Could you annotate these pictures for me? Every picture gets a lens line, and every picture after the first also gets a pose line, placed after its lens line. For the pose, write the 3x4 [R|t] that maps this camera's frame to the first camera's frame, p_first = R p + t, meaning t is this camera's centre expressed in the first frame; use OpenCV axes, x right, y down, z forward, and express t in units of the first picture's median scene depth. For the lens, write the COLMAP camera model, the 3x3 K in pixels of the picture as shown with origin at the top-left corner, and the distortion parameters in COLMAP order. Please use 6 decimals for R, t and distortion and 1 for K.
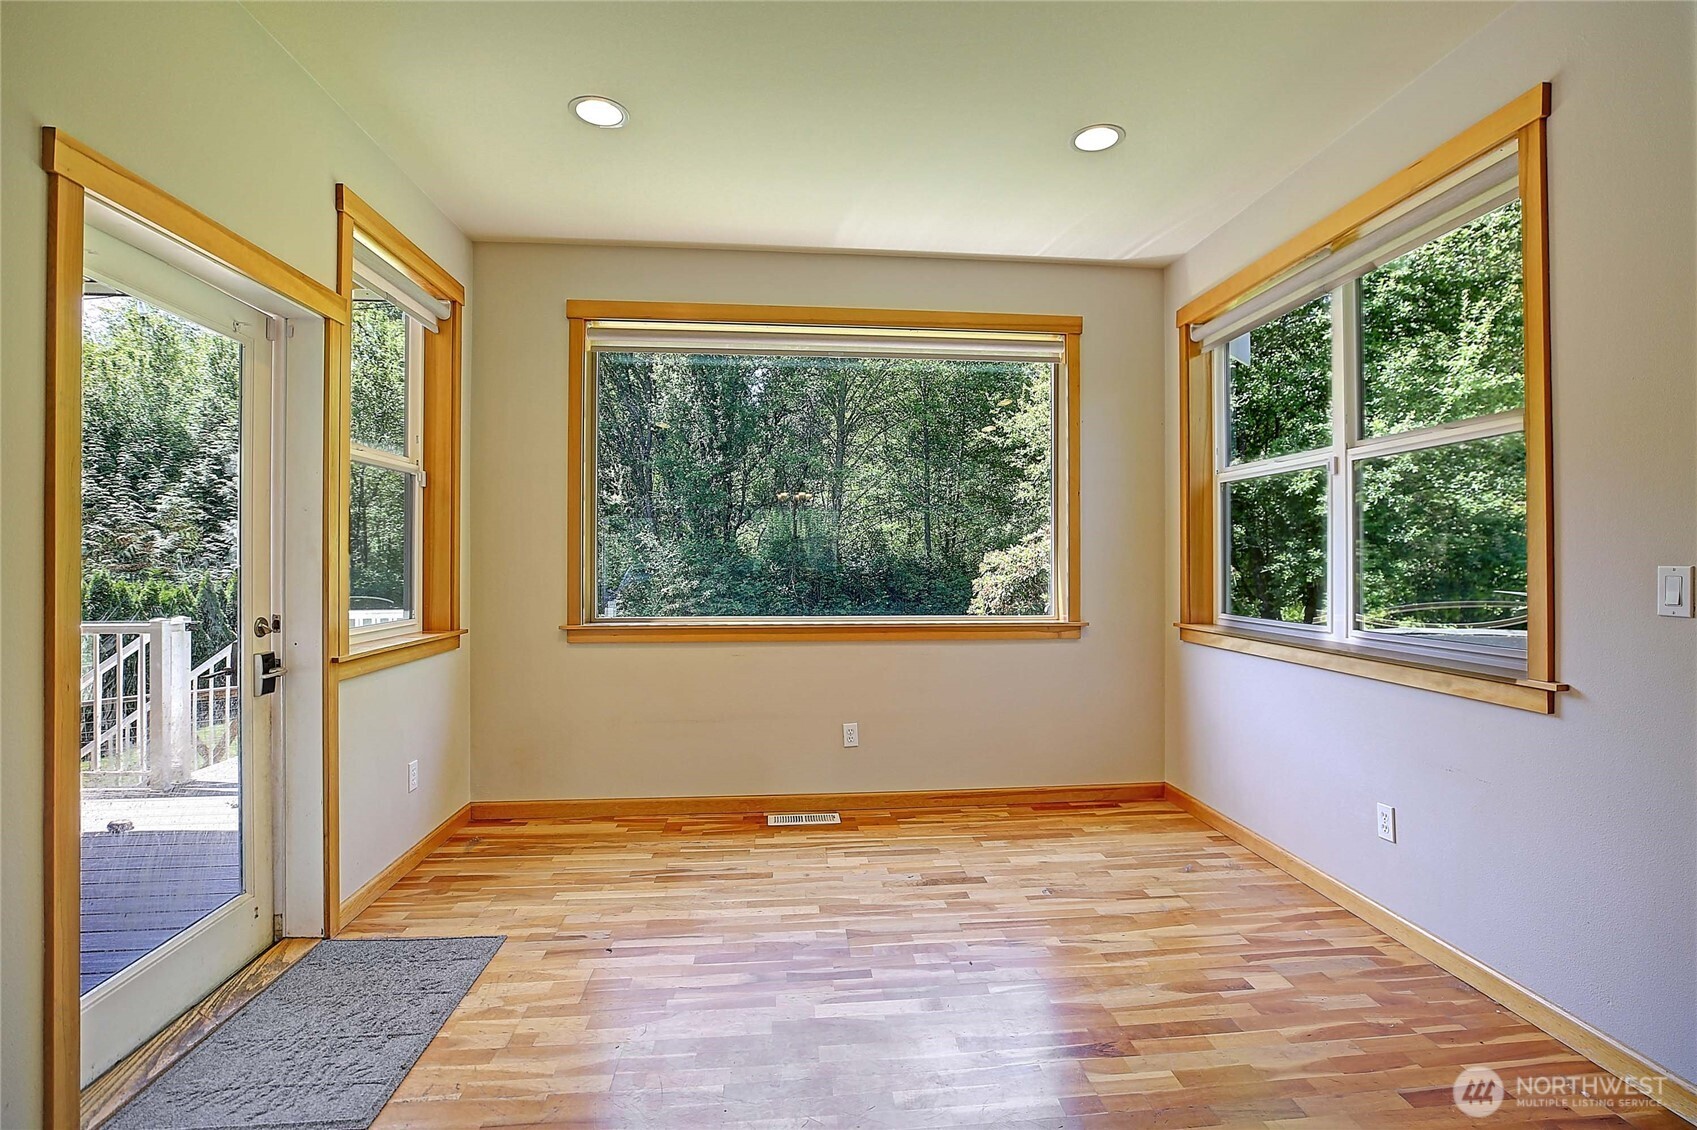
lens RADIAL K [[803.3, 0, 847.7], [0, 803.3, 559.0], [0, 0, 1]] dist [-0.001102, 0.000072]
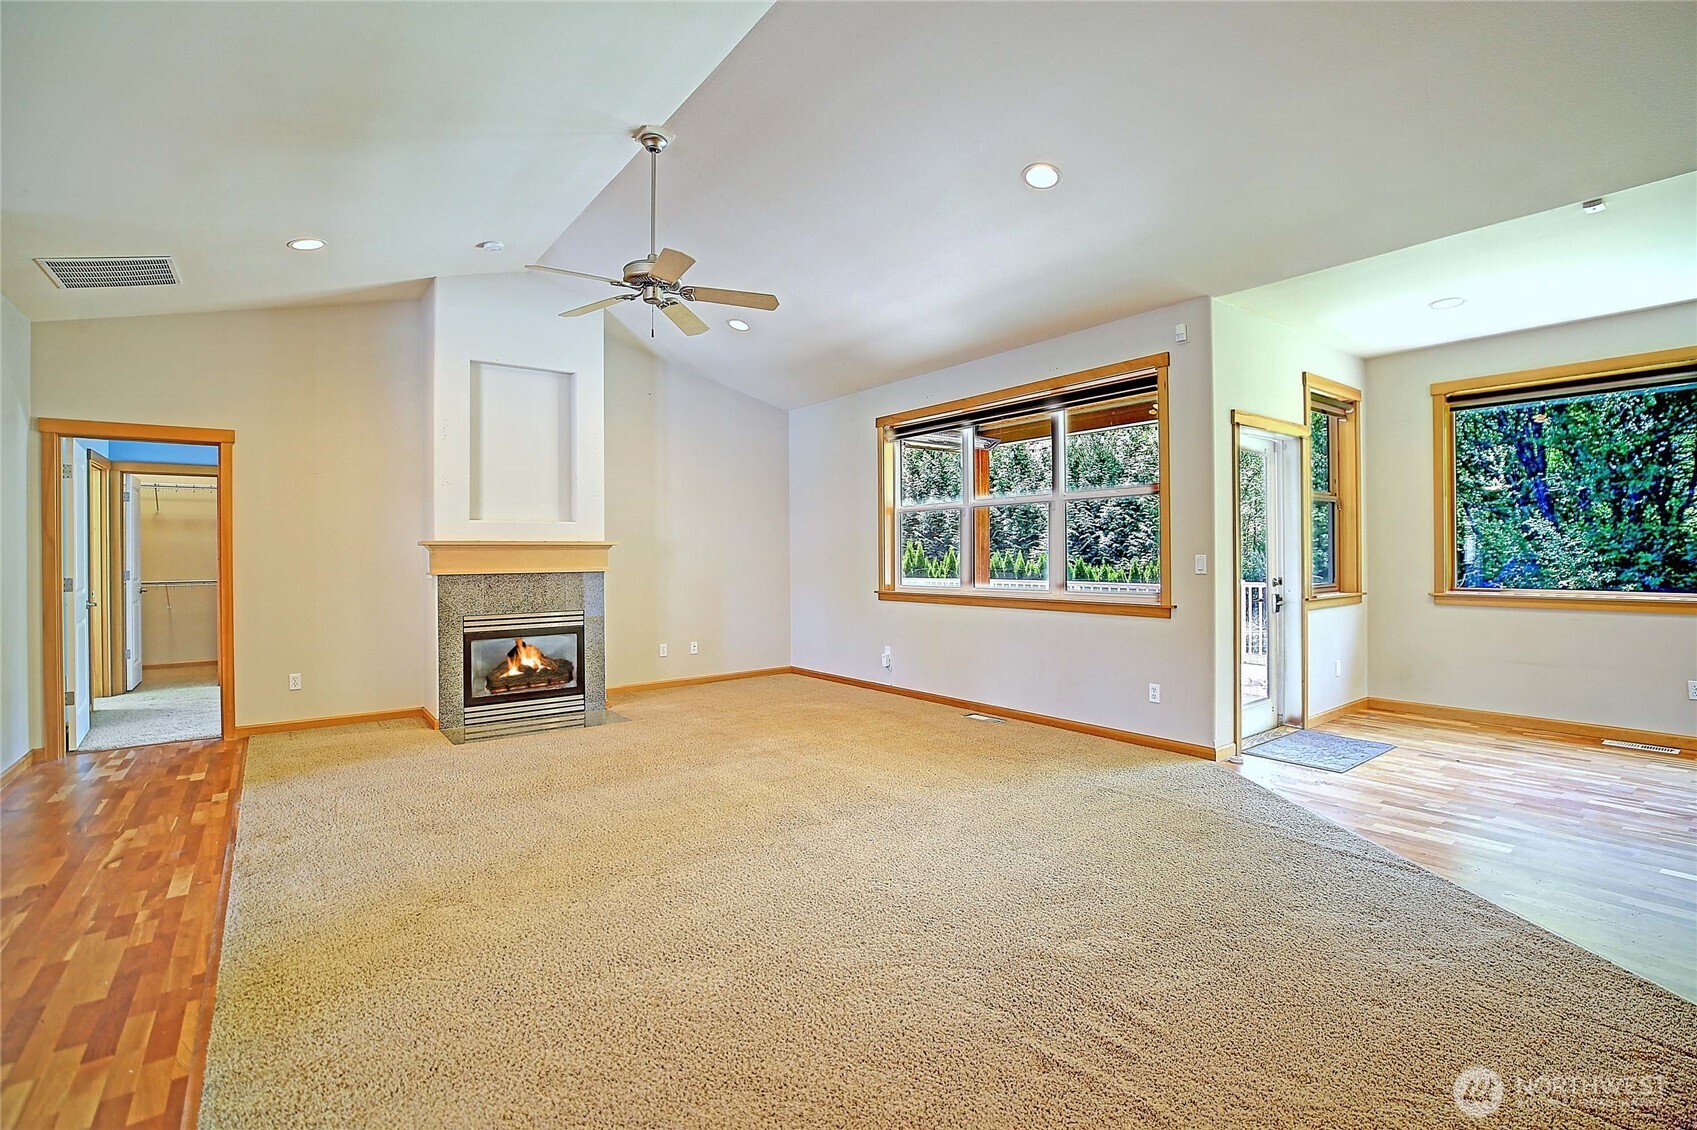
lens RADIAL K [[777.6, 0, 856.2], [0, 777.6, 554.6], [0, 0, 1]] dist [-0.024162, 0.001397]
pose [[0.553354, -0.003251, -0.832940, 0.043557], [0.008710, 0.999960, 0.001884, -0.000710], [0.832900, -0.008298, 0.553361, -0.121634]]
